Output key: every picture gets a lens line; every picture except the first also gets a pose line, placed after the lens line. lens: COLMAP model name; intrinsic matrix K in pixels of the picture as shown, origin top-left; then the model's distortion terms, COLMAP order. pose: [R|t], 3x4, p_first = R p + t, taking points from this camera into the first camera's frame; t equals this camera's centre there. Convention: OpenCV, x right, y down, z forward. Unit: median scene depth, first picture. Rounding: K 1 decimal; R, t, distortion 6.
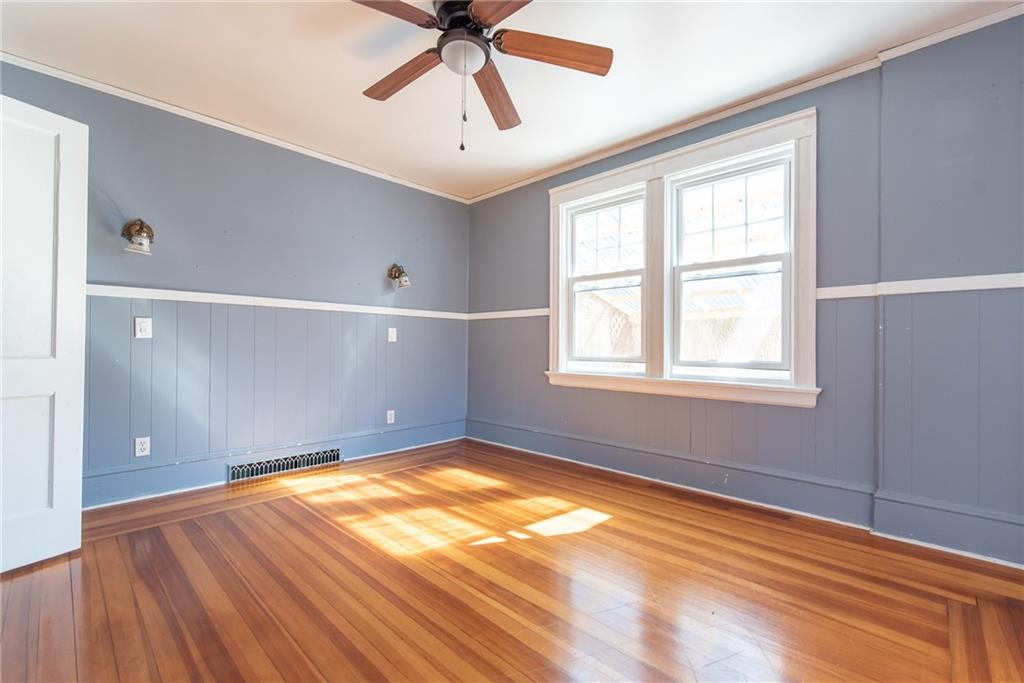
lens RADIAL K [[446.8, 0, 512.0], [0, 446.8, 341.5], [0, 0, 1]] dist [0.000314, 0.001276]
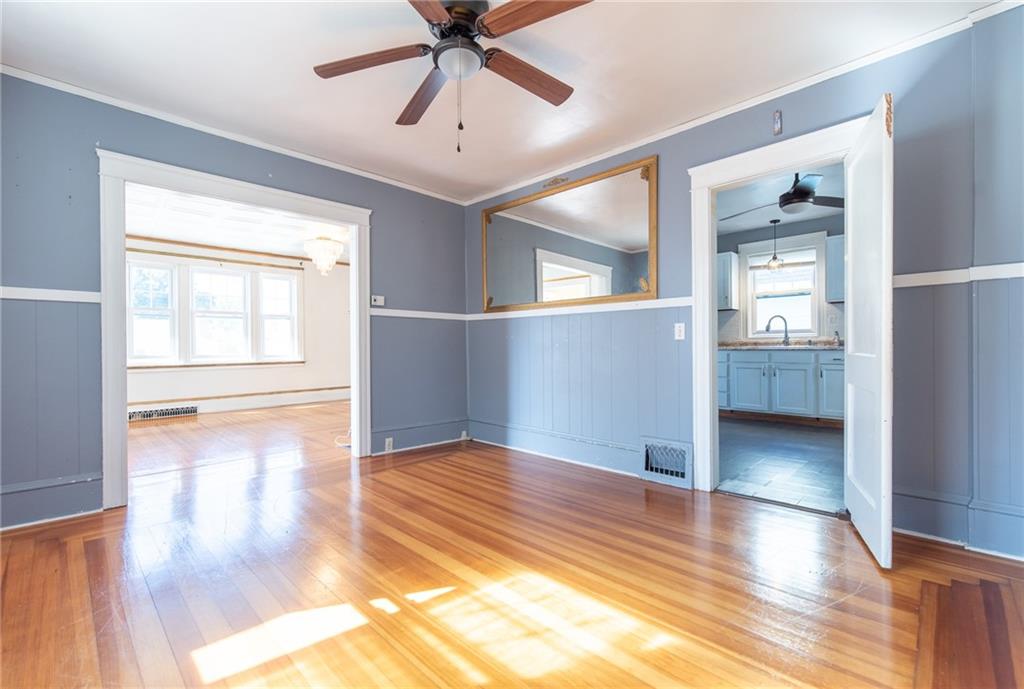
lens RADIAL K [[452.5, 0, 512.0], [0, 452.5, 344.5], [0, 0, 1]] dist [-0.000120, -0.000029]
pose [[-0.999990, 0.004342, -0.000938, -0.195885], [0.004352, 0.999922, -0.011732, 0.019694], [0.000887, -0.011736, -0.999931, 1.763977]]
